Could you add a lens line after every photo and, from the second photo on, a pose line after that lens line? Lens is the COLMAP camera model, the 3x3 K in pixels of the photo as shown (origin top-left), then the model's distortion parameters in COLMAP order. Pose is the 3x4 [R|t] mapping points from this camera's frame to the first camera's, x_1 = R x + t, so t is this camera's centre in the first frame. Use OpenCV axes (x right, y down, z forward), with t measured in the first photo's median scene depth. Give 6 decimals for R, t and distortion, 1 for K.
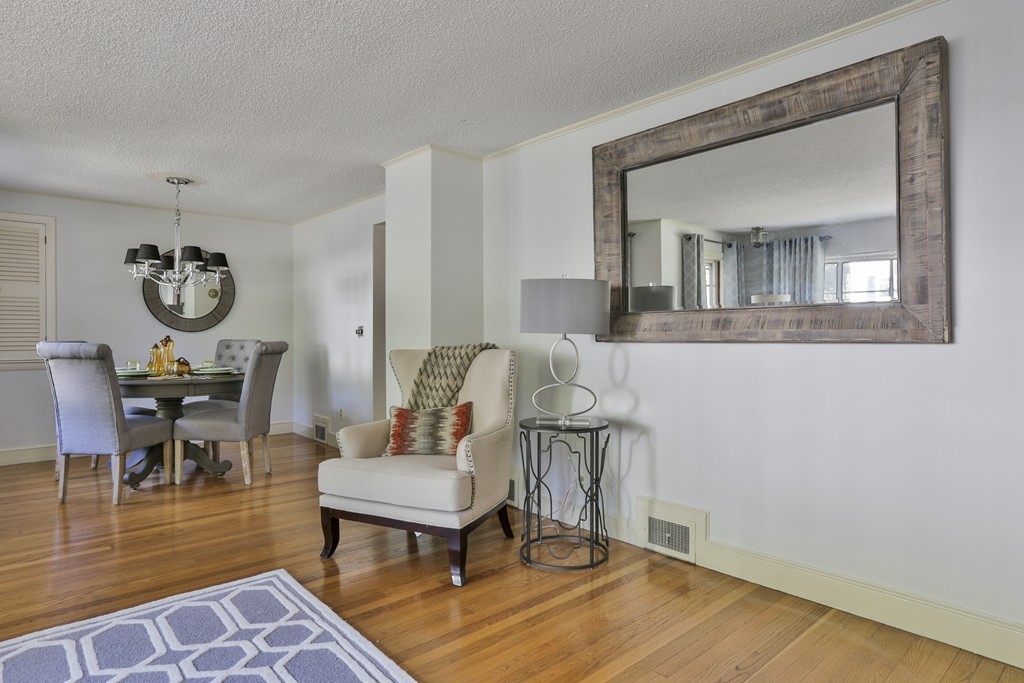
lens RADIAL K [[585.1, 0, 486.9], [0, 585.1, 337.0], [0, 0, 1]] dist [-0.035071, 0.035368]
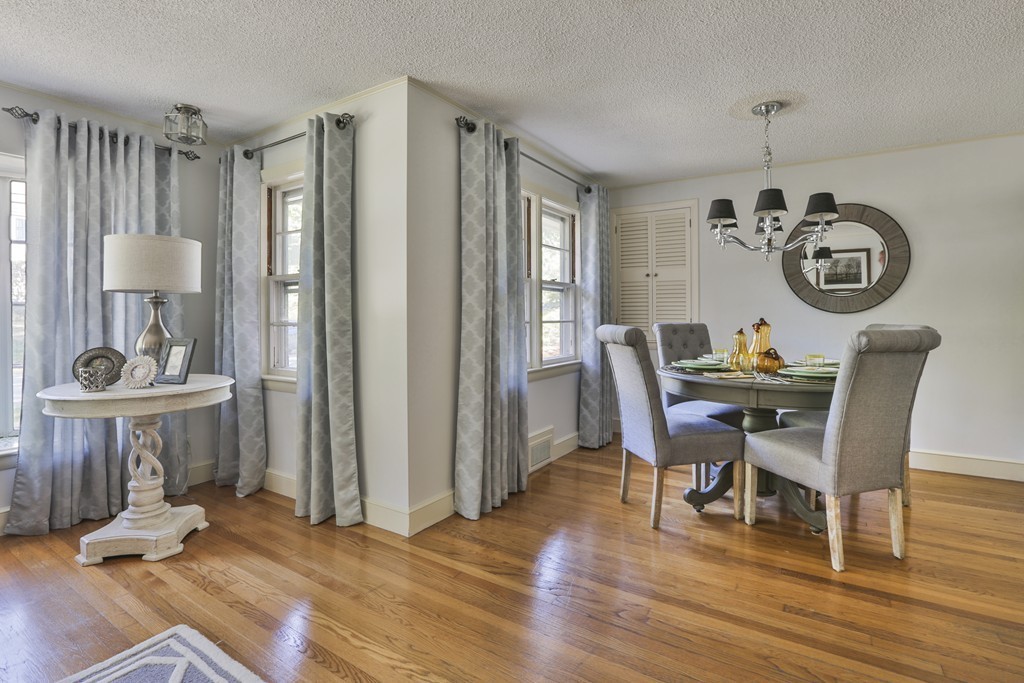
lens RADIAL K [[485.4, 0, 539.0], [0, 485.4, 316.8], [0, 0, 1]] dist [-0.064778, 0.017495]
pose [[0.313376, 0.000386, -0.949629, -0.050340], [-0.003680, 0.999993, -0.000808, -0.002532], [0.949622, 0.003748, 0.313375, 0.560585]]
